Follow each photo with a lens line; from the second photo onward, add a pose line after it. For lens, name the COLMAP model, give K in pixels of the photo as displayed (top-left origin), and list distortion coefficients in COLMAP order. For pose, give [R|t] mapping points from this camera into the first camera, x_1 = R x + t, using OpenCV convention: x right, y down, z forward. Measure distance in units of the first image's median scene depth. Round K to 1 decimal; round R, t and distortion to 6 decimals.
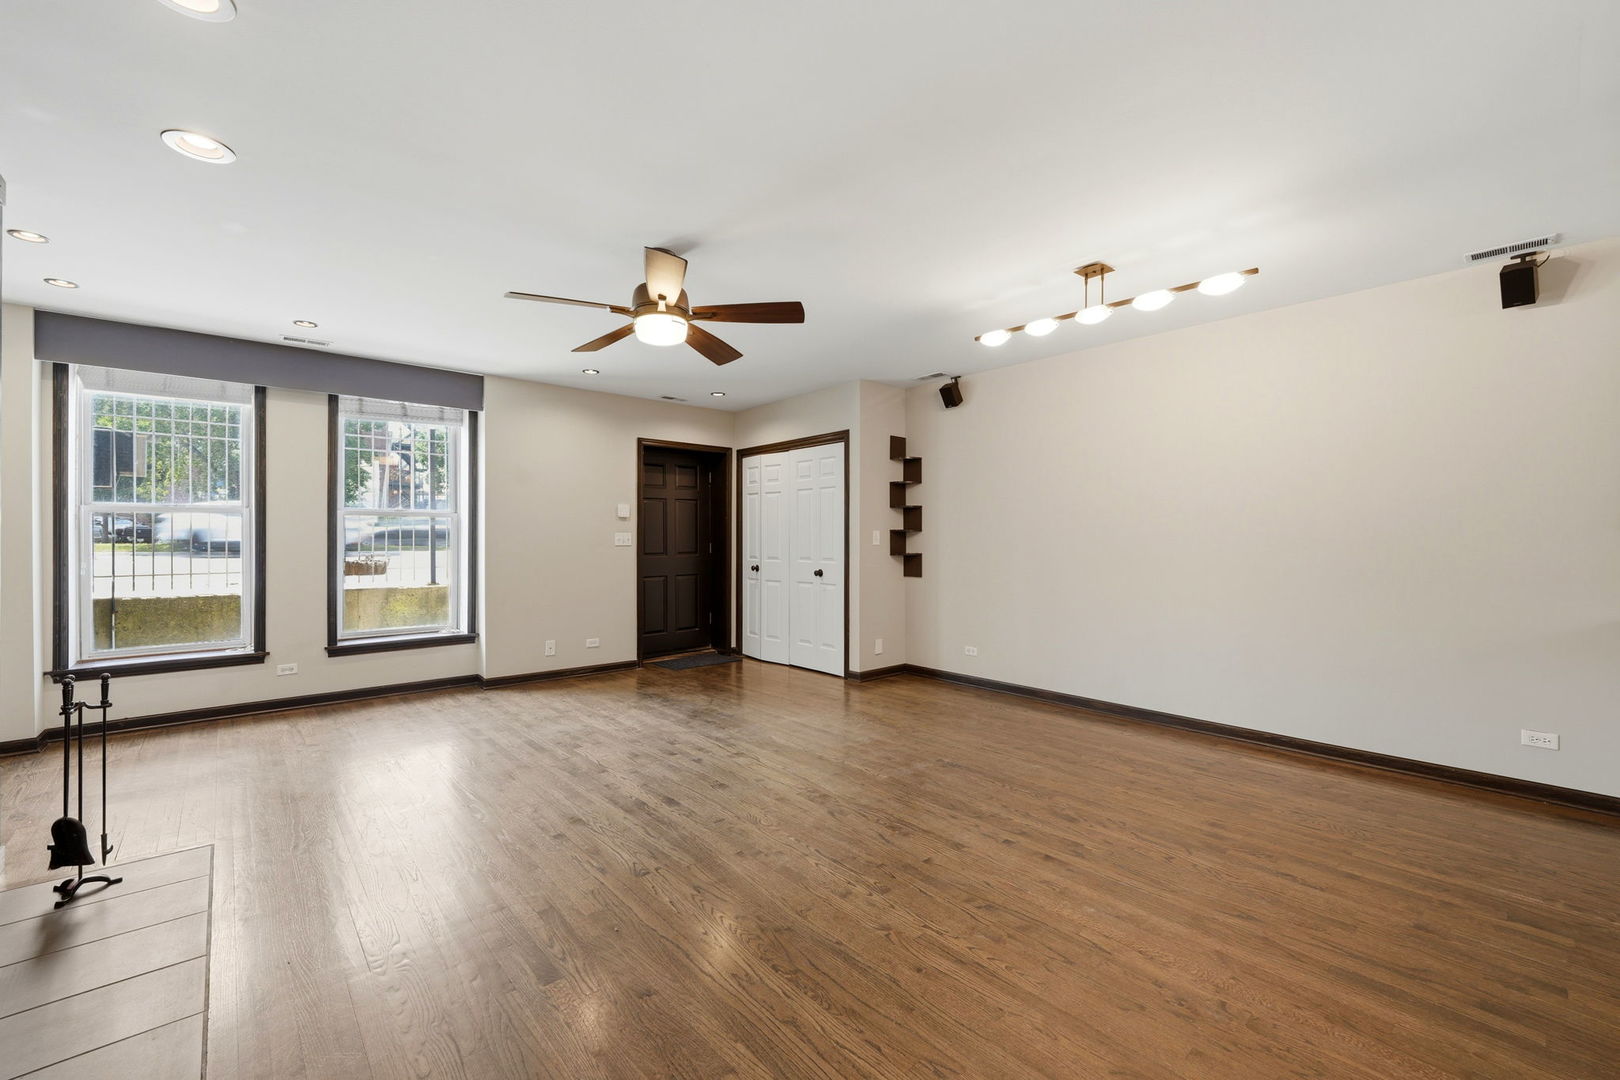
lens RADIAL K [[663.8, 0, 802.6], [0, 663.8, 537.8], [0, 0, 1]] dist [-0.006755, -0.002939]
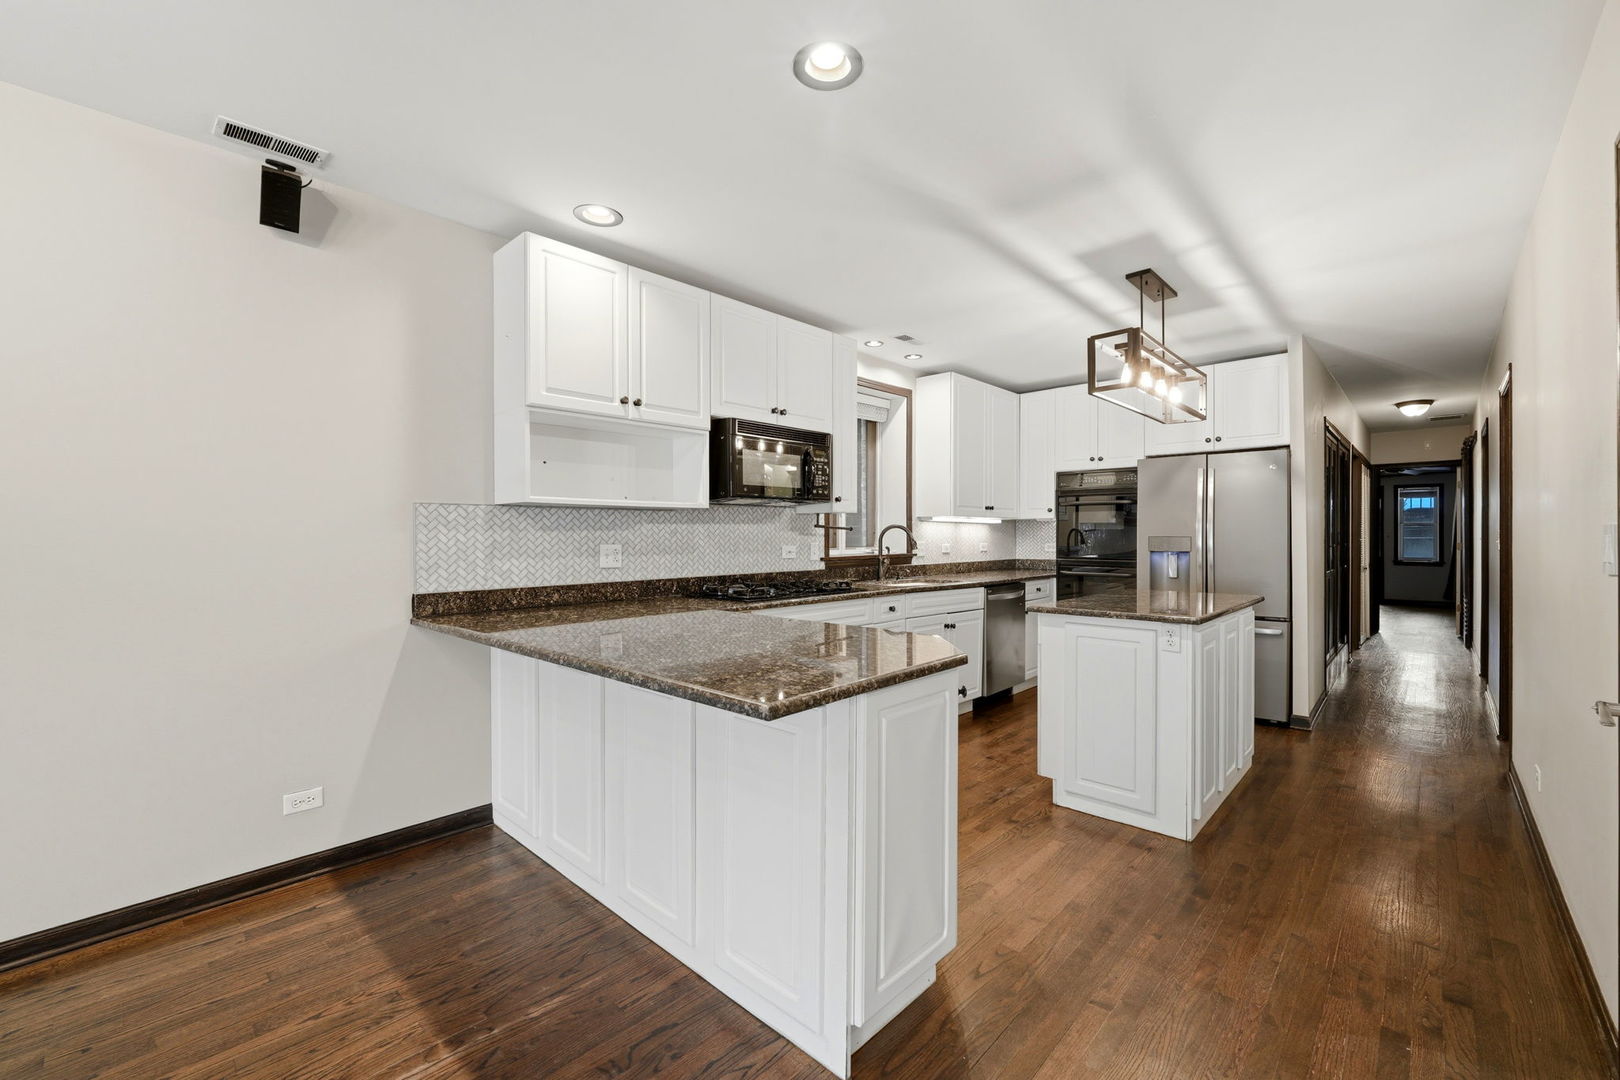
lens RADIAL K [[663.8, 0, 800.0], [0, 663.8, 538.1], [0, 0, 1]] dist [-0.006755, -0.002939]
pose [[-0.092295, -0.006190, 0.995712, 0.168169], [0.007766, 0.999946, 0.006936, -0.001918], [-0.995701, 0.008373, -0.092242, 0.277651]]
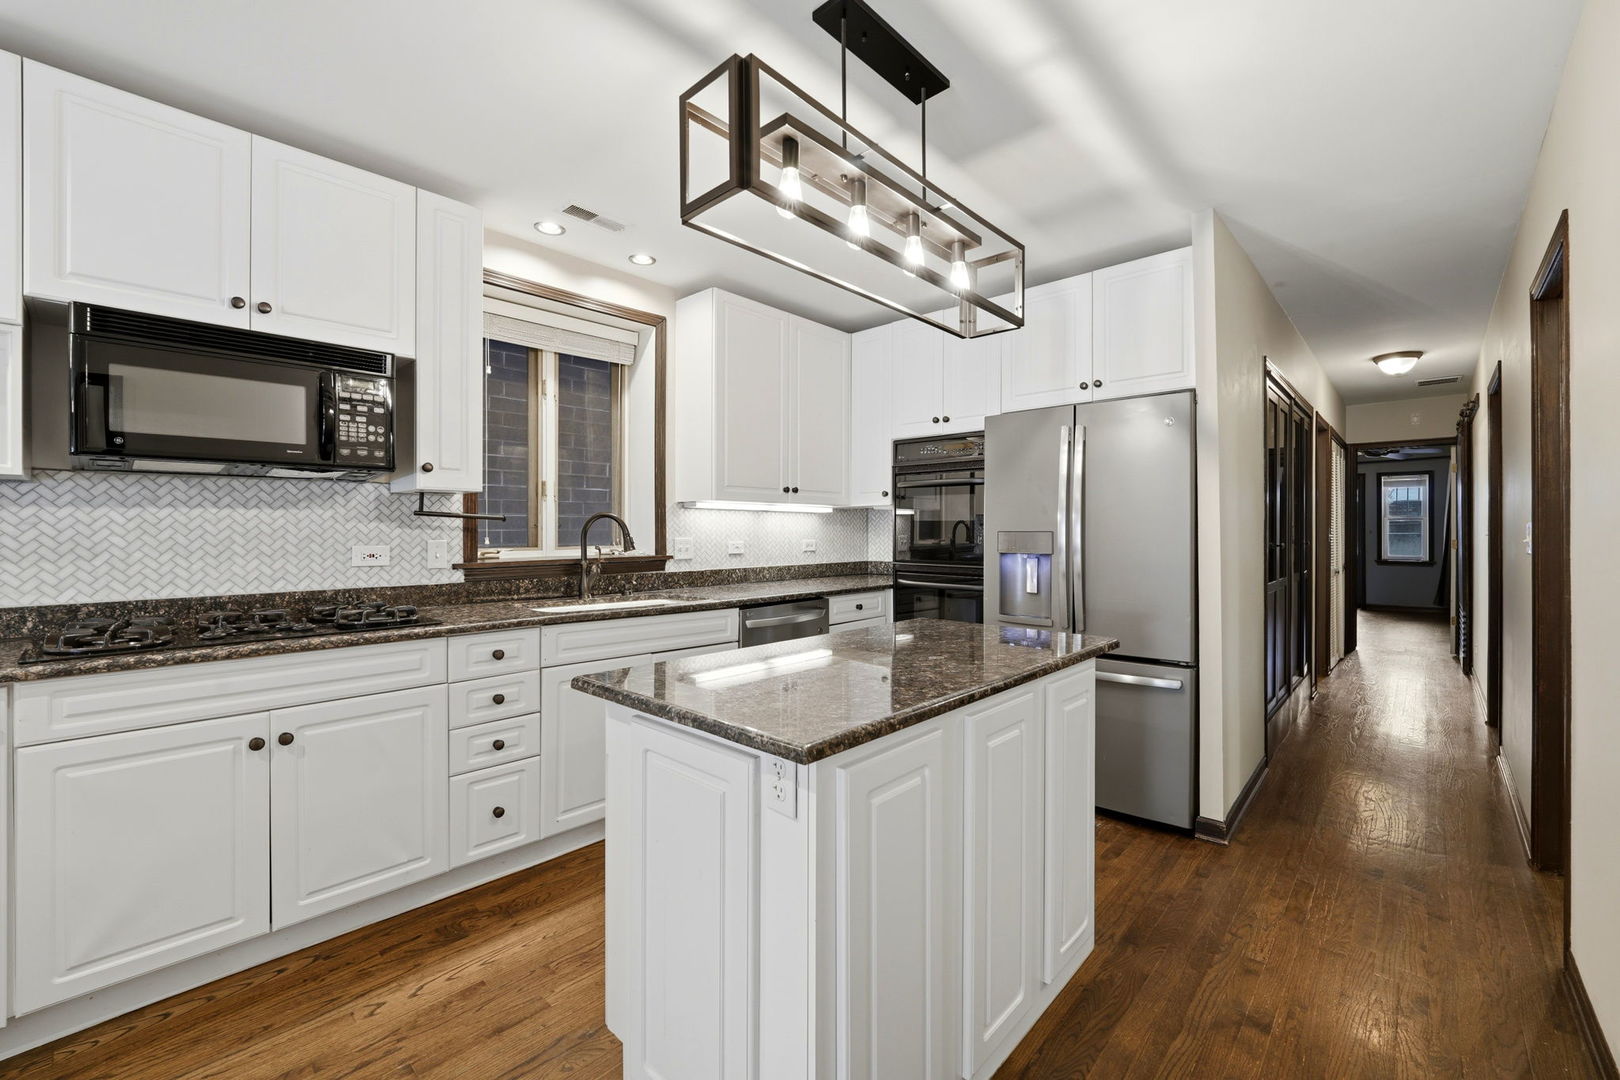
lens RADIAL K [[663.8, 0, 800.2], [0, 663.8, 528.9], [0, 0, 1]] dist [-0.006755, -0.002939]
pose [[-0.101569, -0.001588, 0.994827, 0.442215], [0.005554, 0.999982, 0.002163, 0.001388], [-0.994813, 0.005745, -0.101558, -0.039295]]
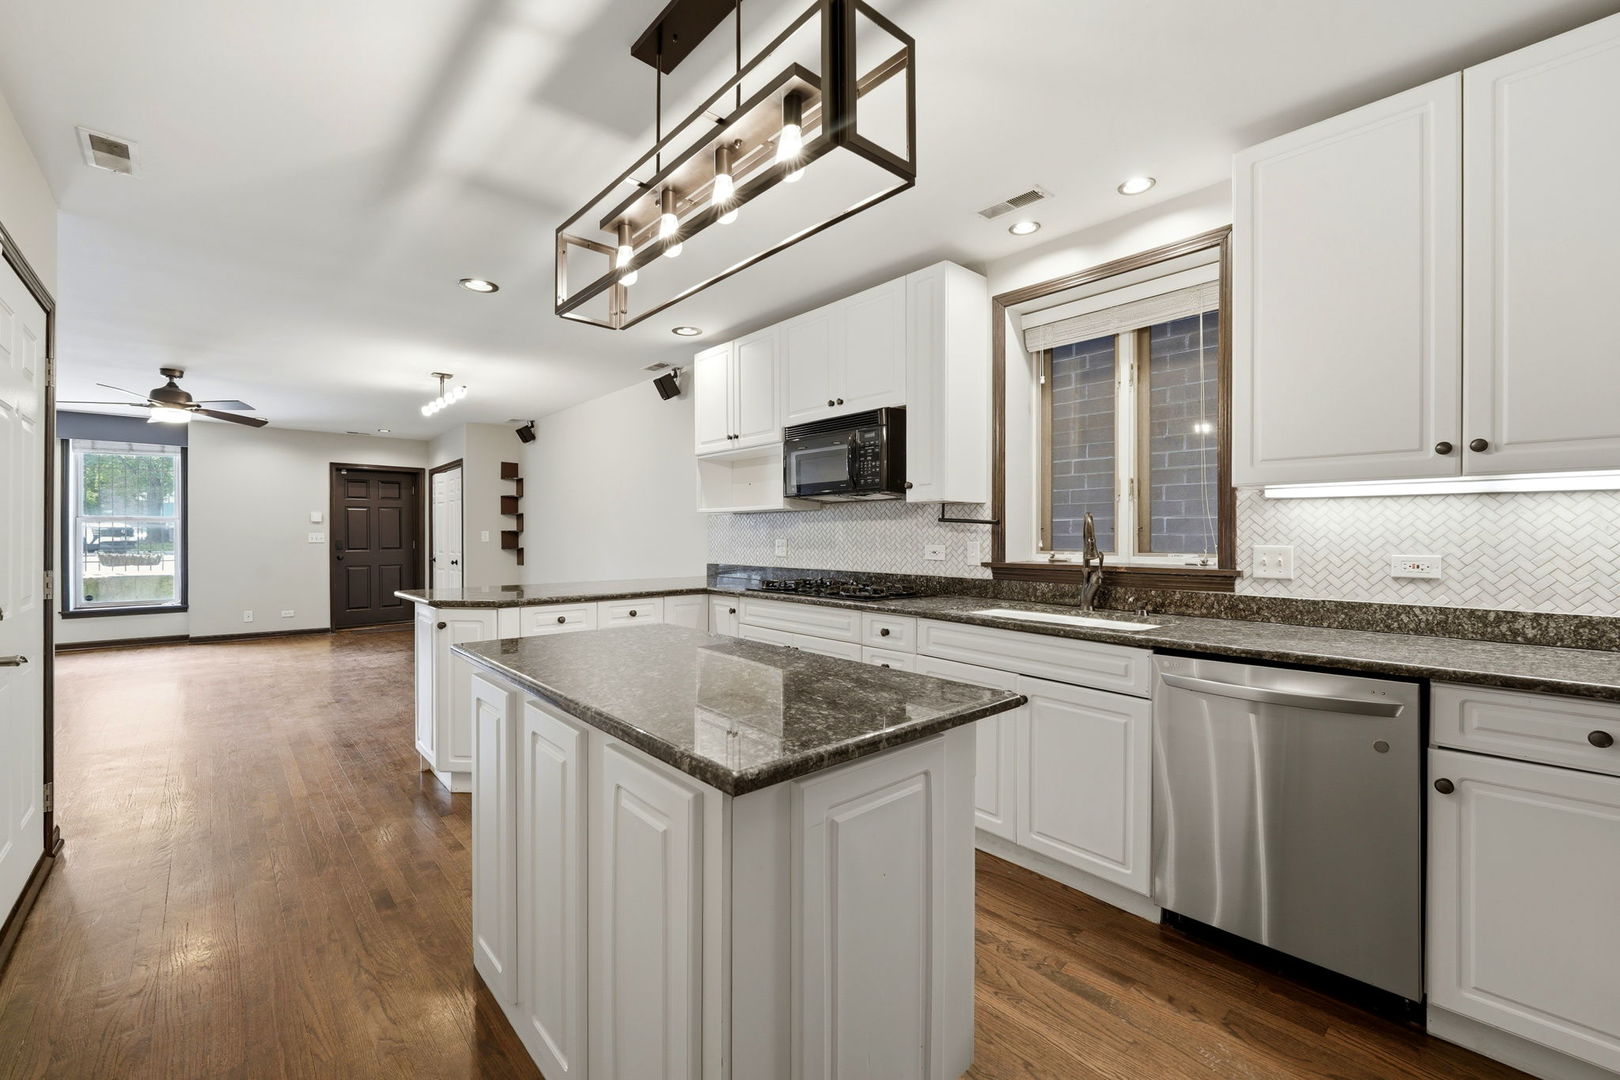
lens RADIAL K [[663.8, 0, 811.8], [0, 663.8, 538.0], [0, 0, 1]] dist [-0.006755, -0.002939]
pose [[0.999829, -0.002294, 0.018369, 0.814881], [0.002295, 0.999997, -0.000044, 0.005734], [-0.018369, 0.000086, 0.999831, -0.420421]]
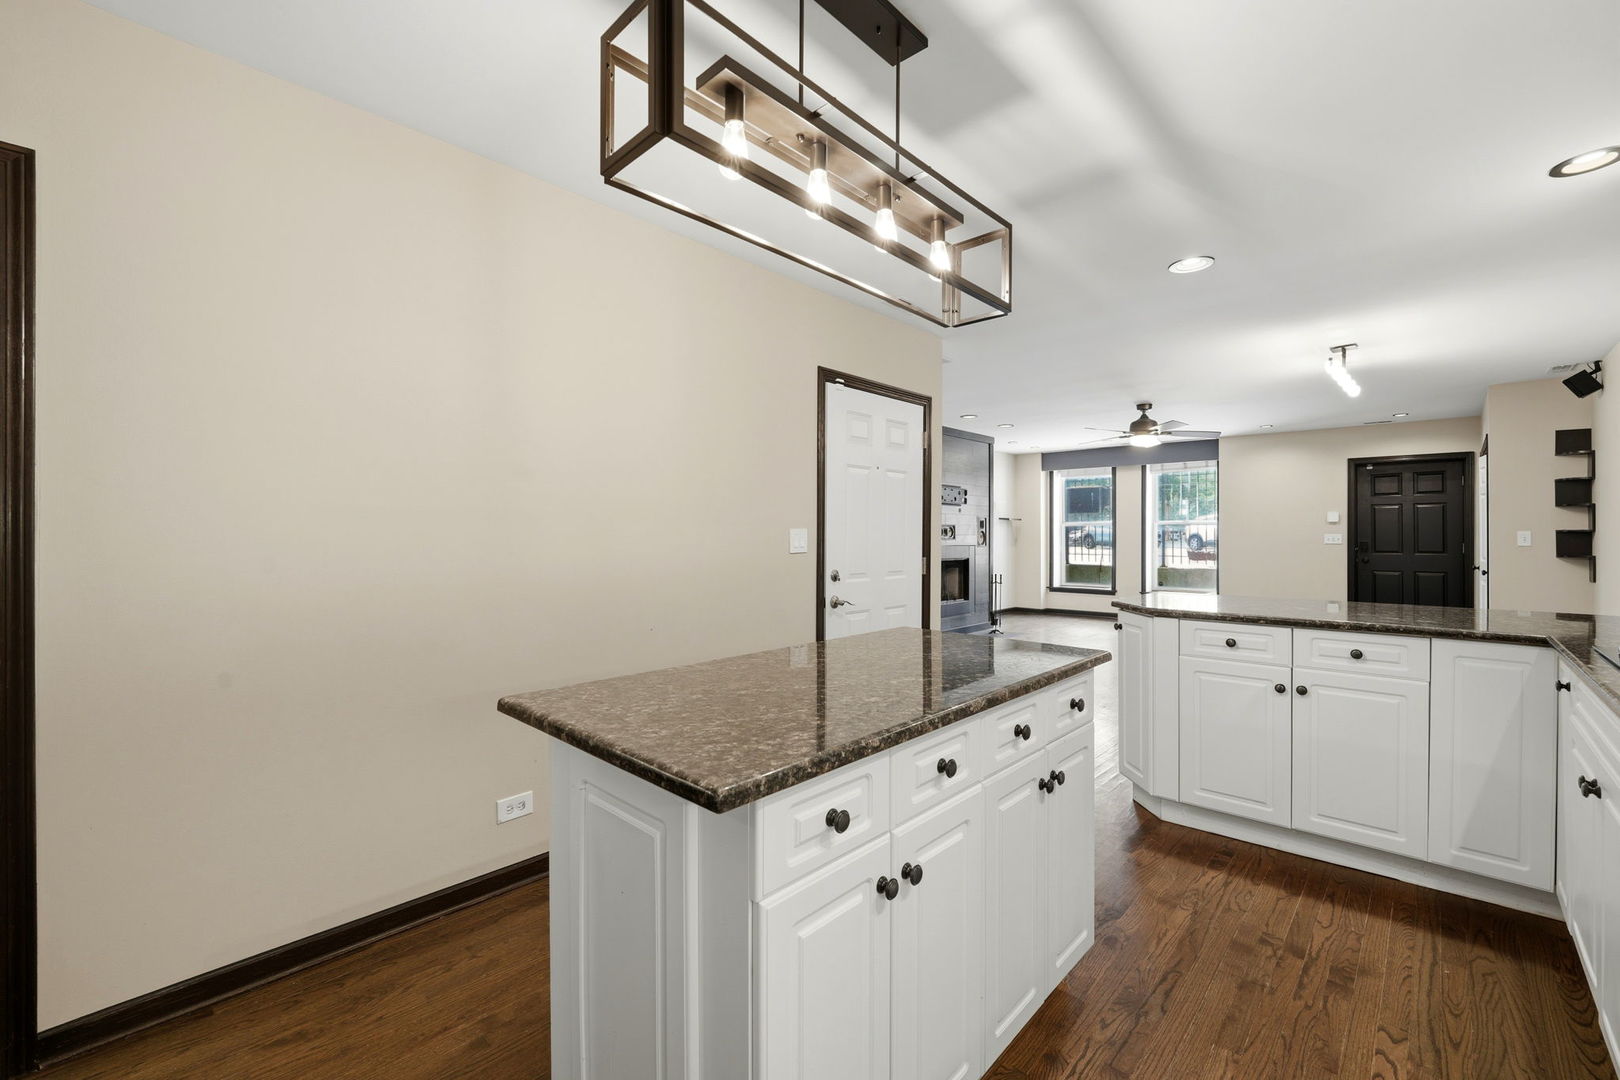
lens RADIAL K [[663.8, 0, 801.4], [0, 663.8, 535.5], [0, 0, 1]] dist [-0.006755, -0.002939]
pose [[0.082732, -0.001736, -0.996570, 1.057353], [-0.004918, 0.999986, -0.002150, 0.003654], [0.996560, 0.005079, 0.082722, -0.163783]]
